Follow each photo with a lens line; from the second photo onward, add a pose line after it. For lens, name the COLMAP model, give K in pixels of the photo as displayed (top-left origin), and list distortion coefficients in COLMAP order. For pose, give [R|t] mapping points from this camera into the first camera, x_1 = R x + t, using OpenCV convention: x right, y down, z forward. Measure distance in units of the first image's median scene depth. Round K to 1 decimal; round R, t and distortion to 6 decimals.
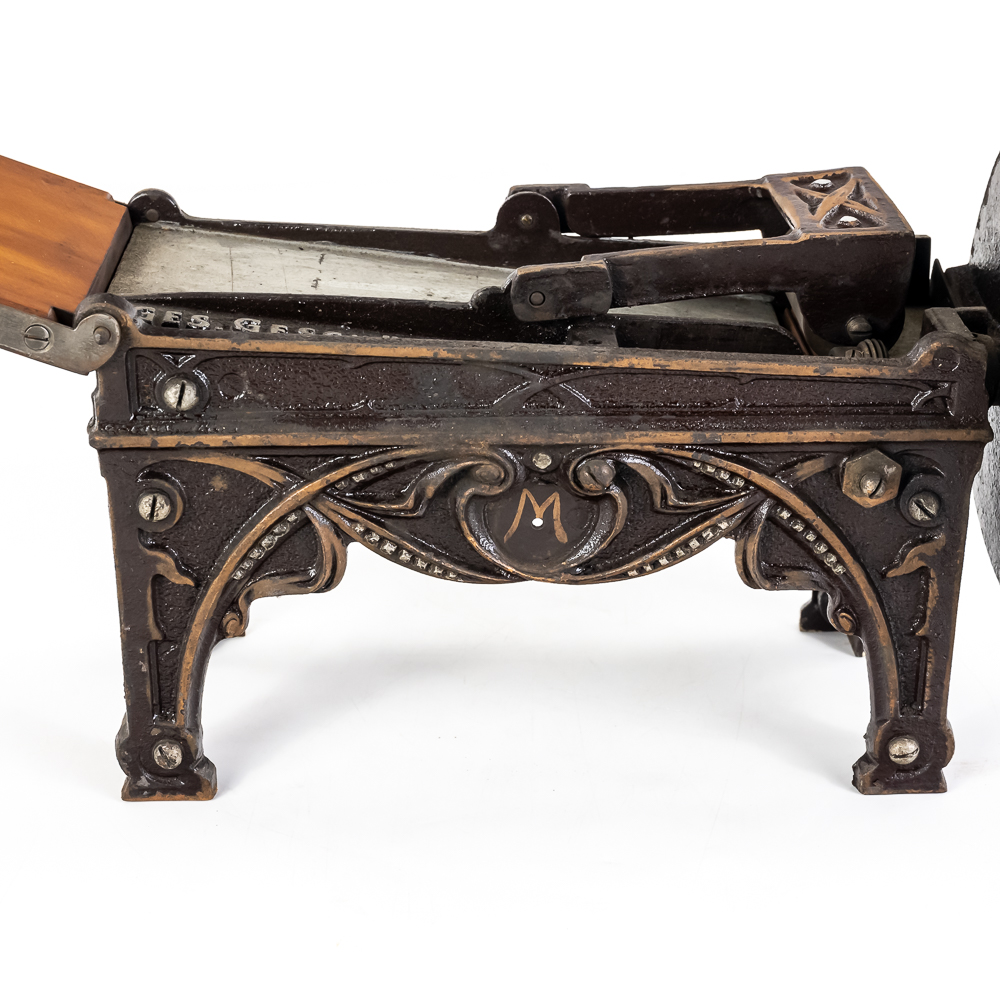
lens RADIAL K [[1971.5, 0, 500.0], [0, 1971.5, 500.0], [0, 0, 1]] dist [0.019539, -0.026900]
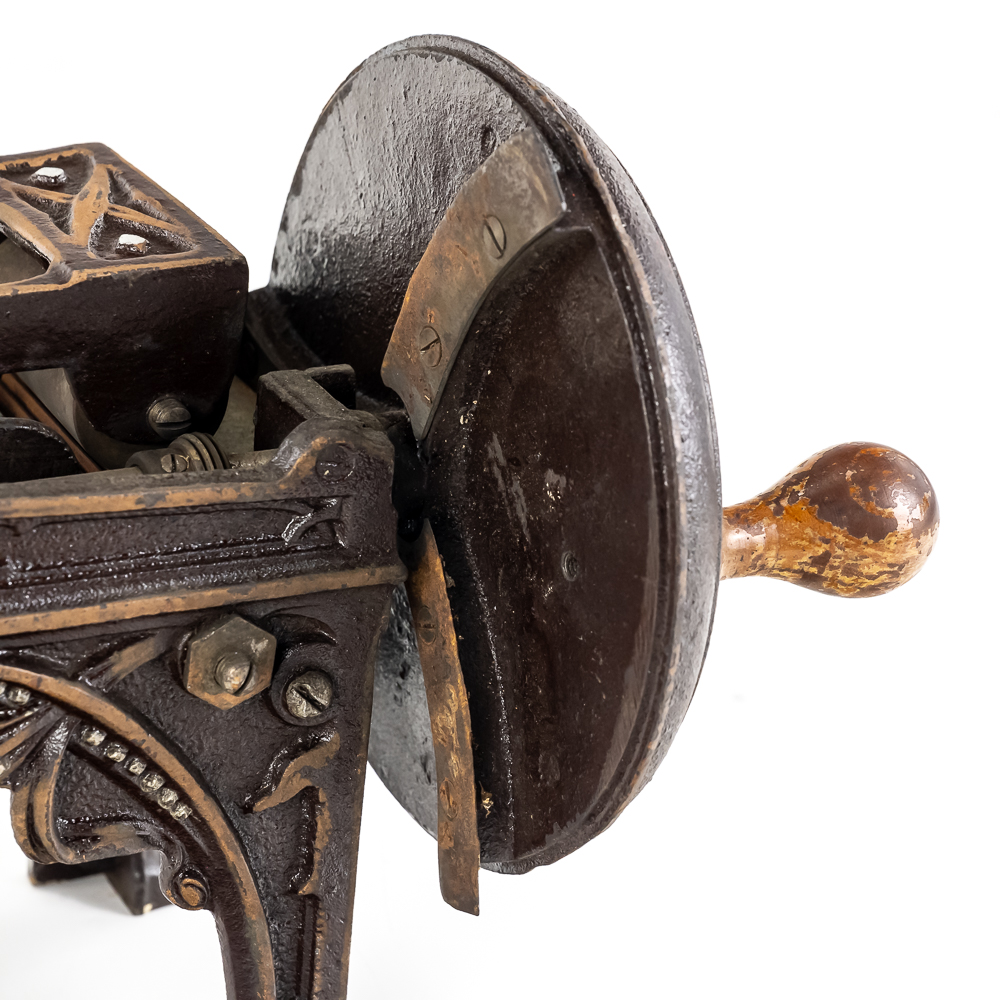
lens RADIAL K [[2851.7, 0, 500.0], [0, 2851.7, 500.0], [0, 0, 1]] dist [0.047384, 0.935622]
pose [[0.891910, -0.100948, 0.440802, -0.122597], [0.101744, 0.994569, 0.021899, -0.071304], [-0.440619, 0.025317, 0.897337, 0.159813]]
